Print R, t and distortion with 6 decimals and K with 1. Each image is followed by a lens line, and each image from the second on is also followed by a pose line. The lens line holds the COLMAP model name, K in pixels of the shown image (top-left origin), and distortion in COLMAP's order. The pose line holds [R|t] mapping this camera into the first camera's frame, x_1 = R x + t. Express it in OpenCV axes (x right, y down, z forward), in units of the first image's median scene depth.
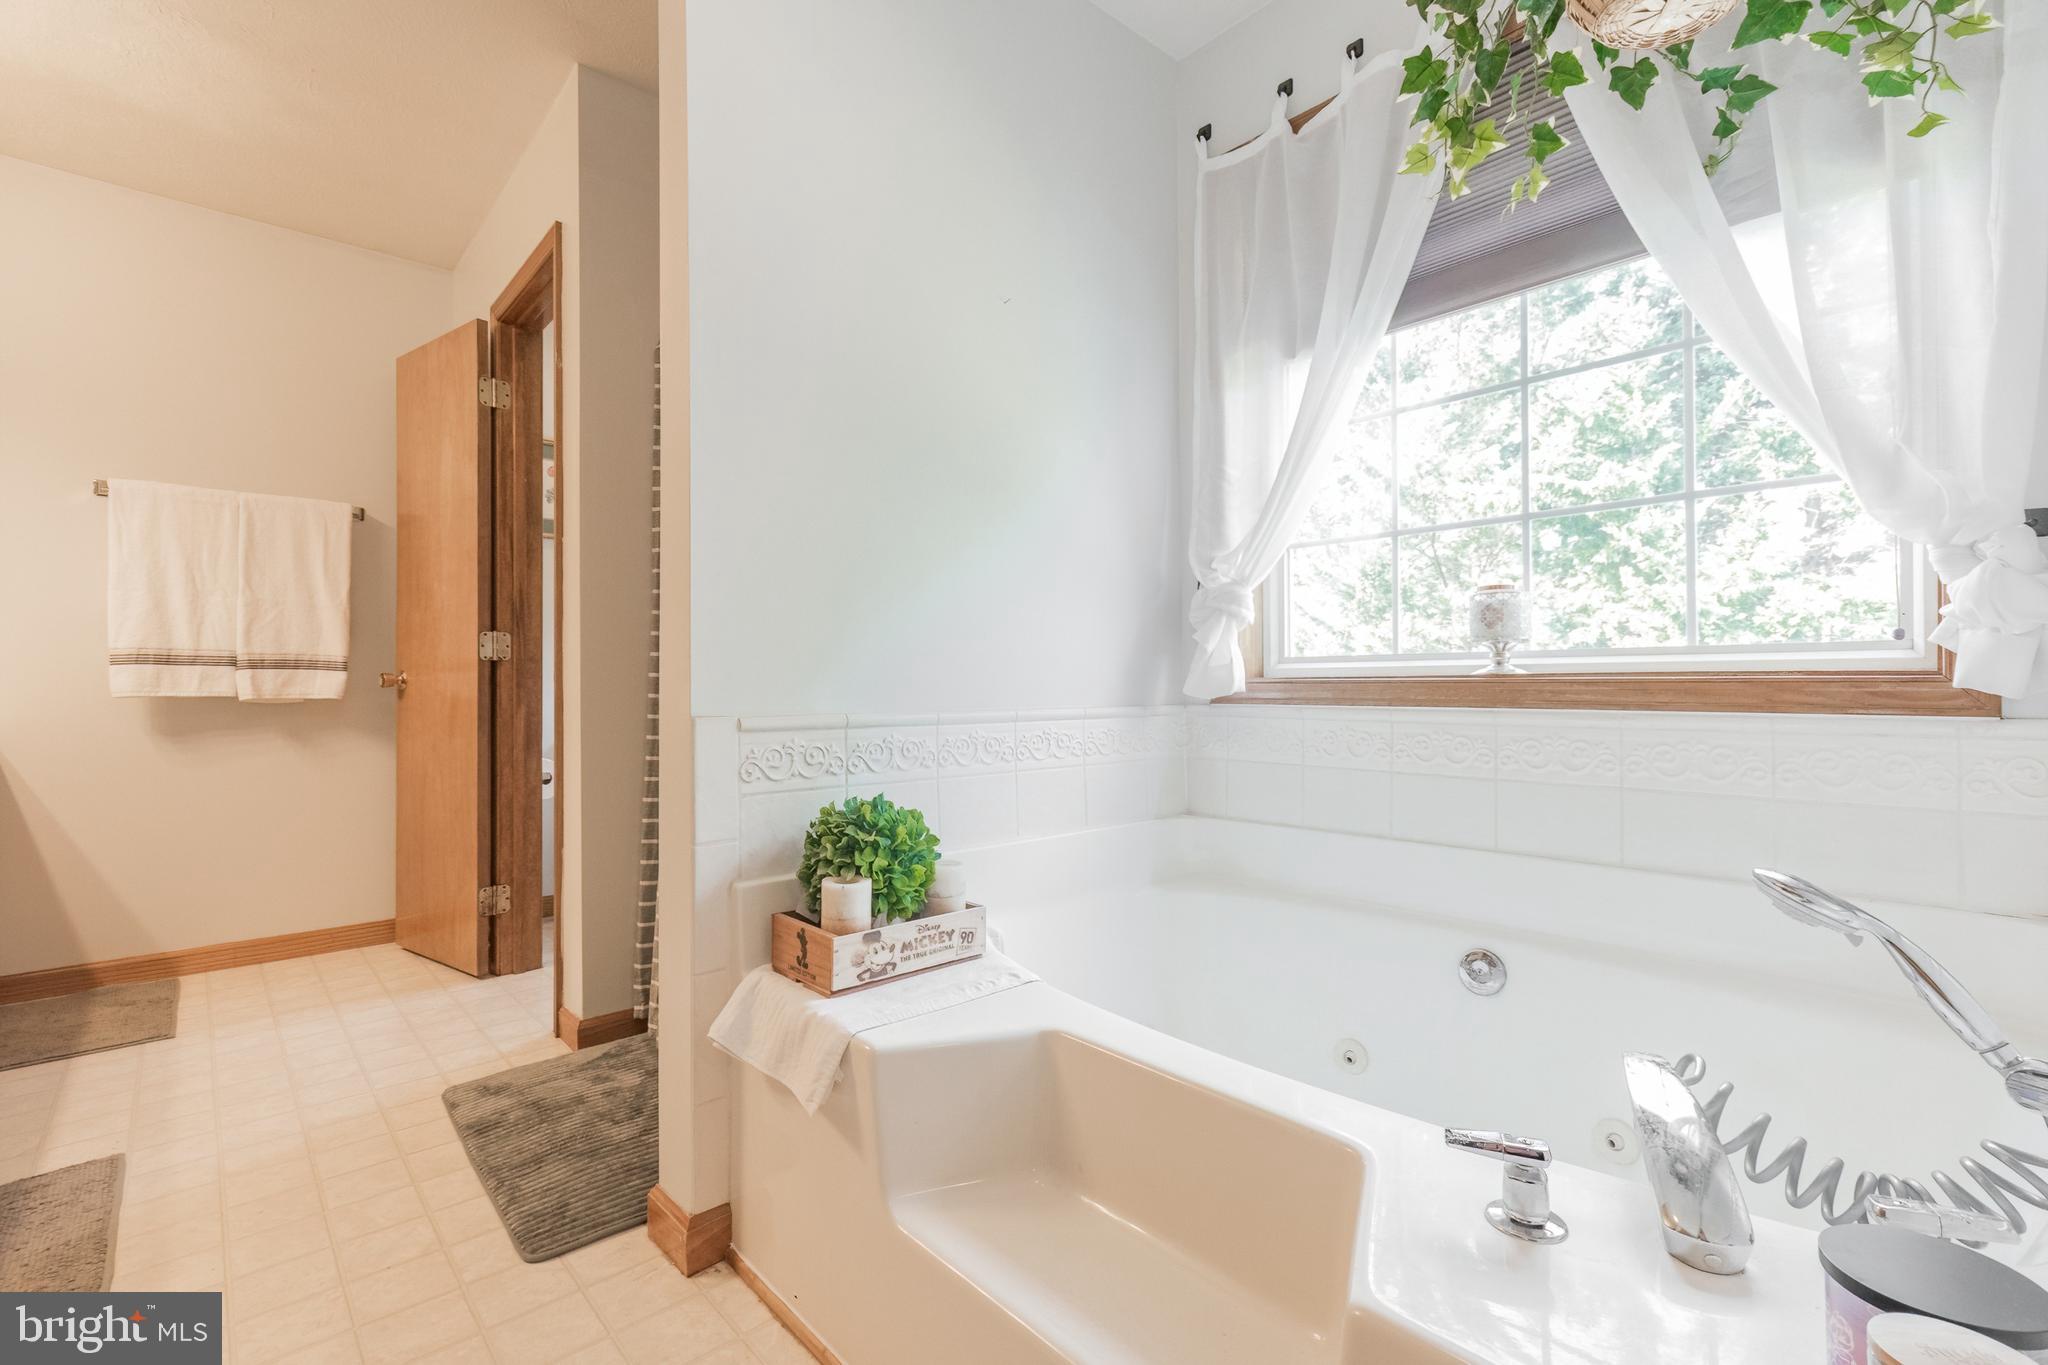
lens RADIAL K [[920.3, 0, 1023.6], [0, 920.3, 672.9], [0, 0, 1]] dist [0.001439, -0.000233]
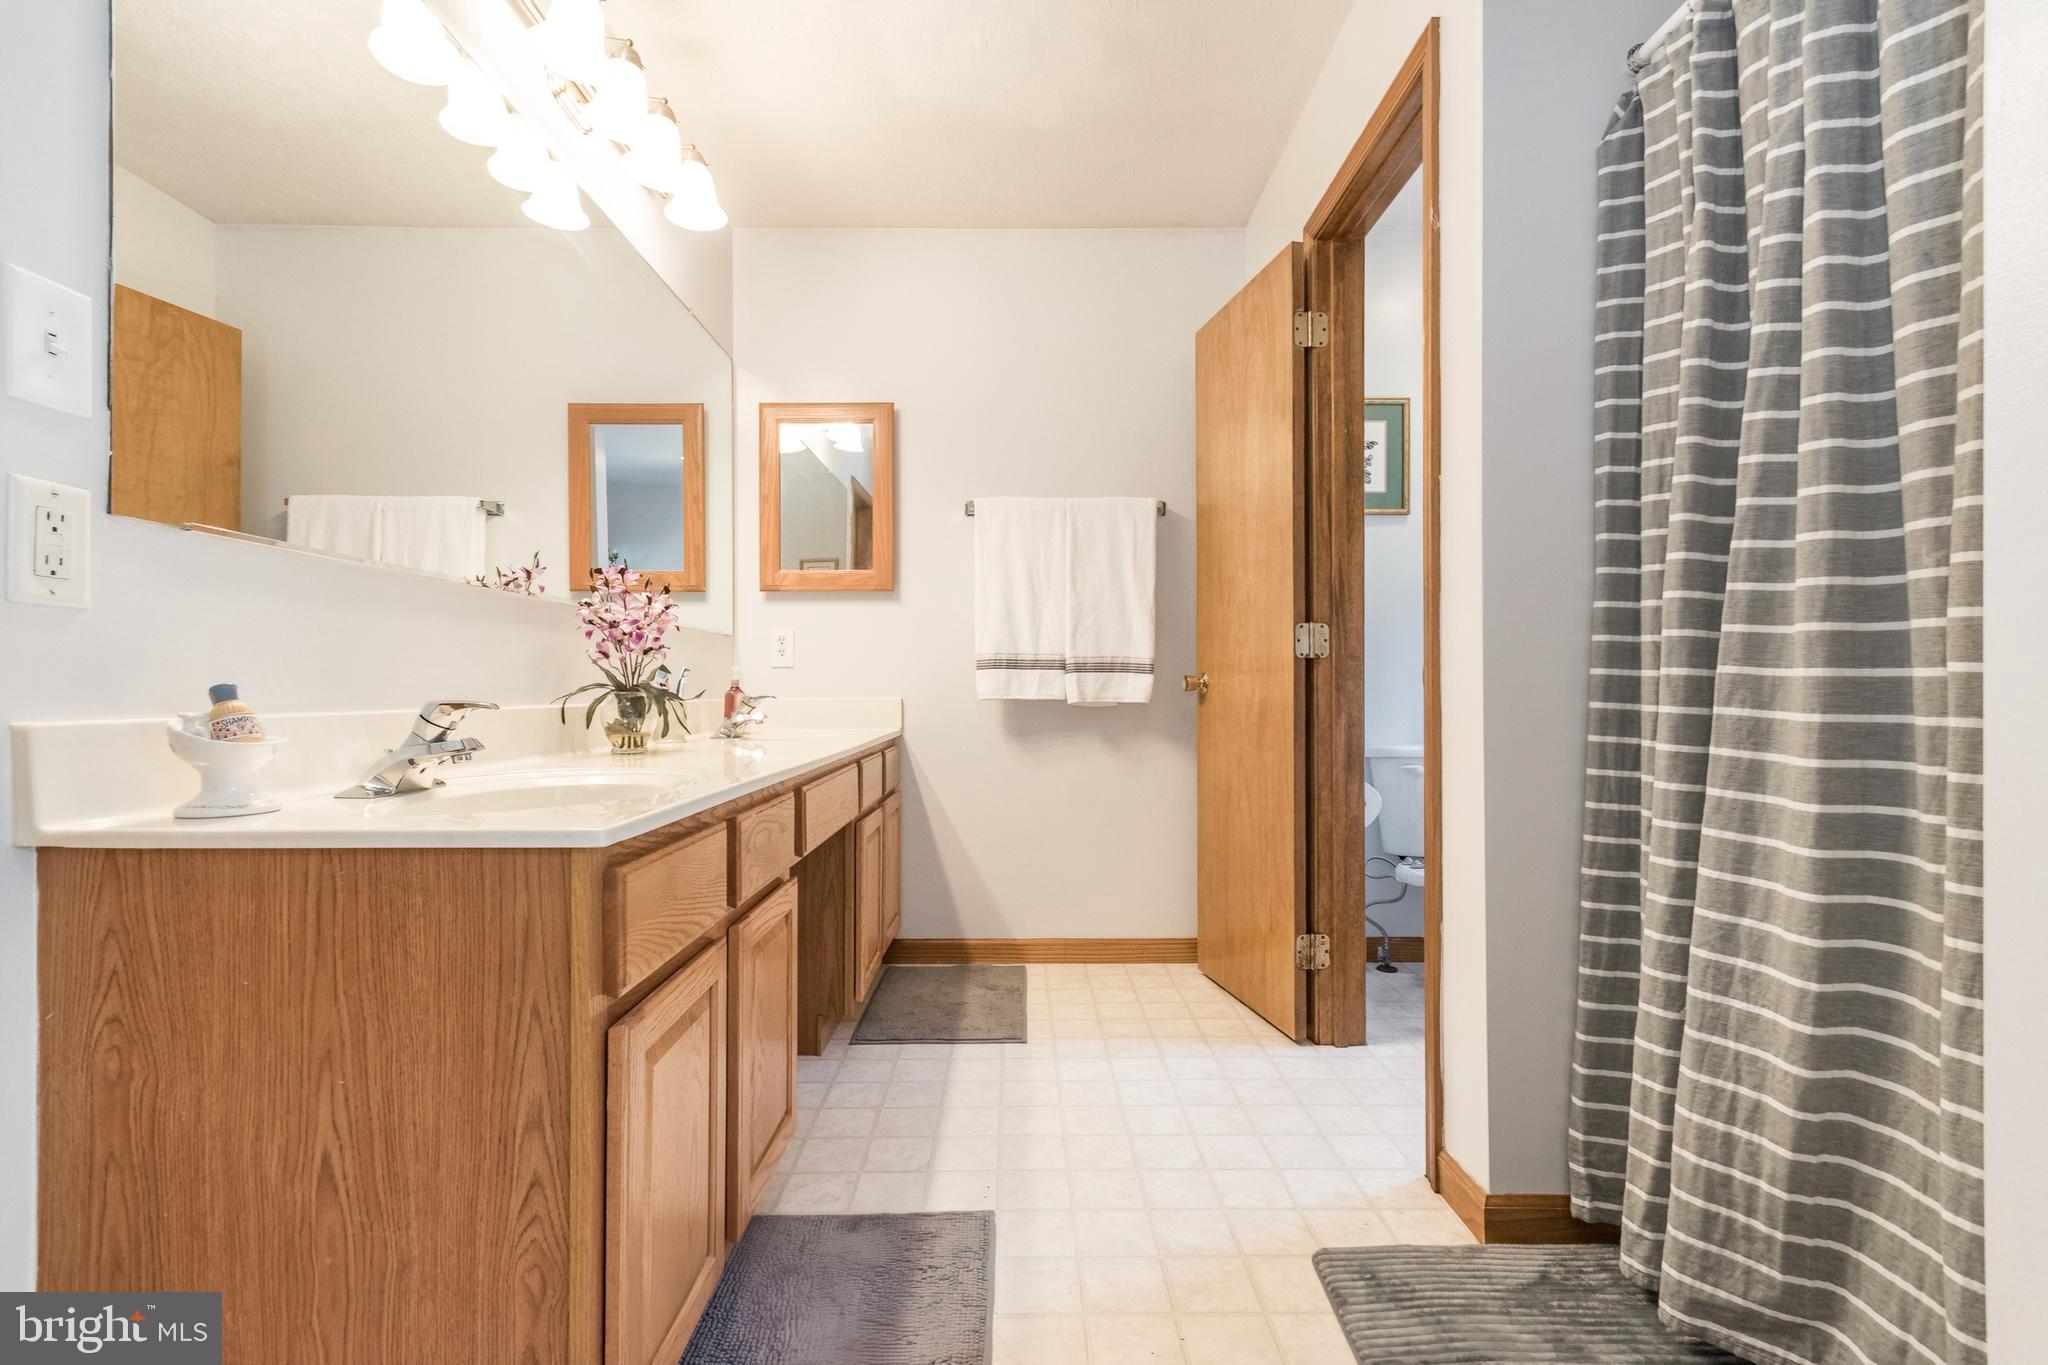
lens RADIAL K [[892.6, 0, 1024.9], [0, 892.6, 691.3], [0, 0, 1]] dist [-0.002184, -0.000496]
pose [[0.748009, 0.002577, -0.663684, -0.278248], [0.007173, 0.999903, 0.011968, 0.005182], [0.663650, -0.013713, 0.747918, 0.277801]]
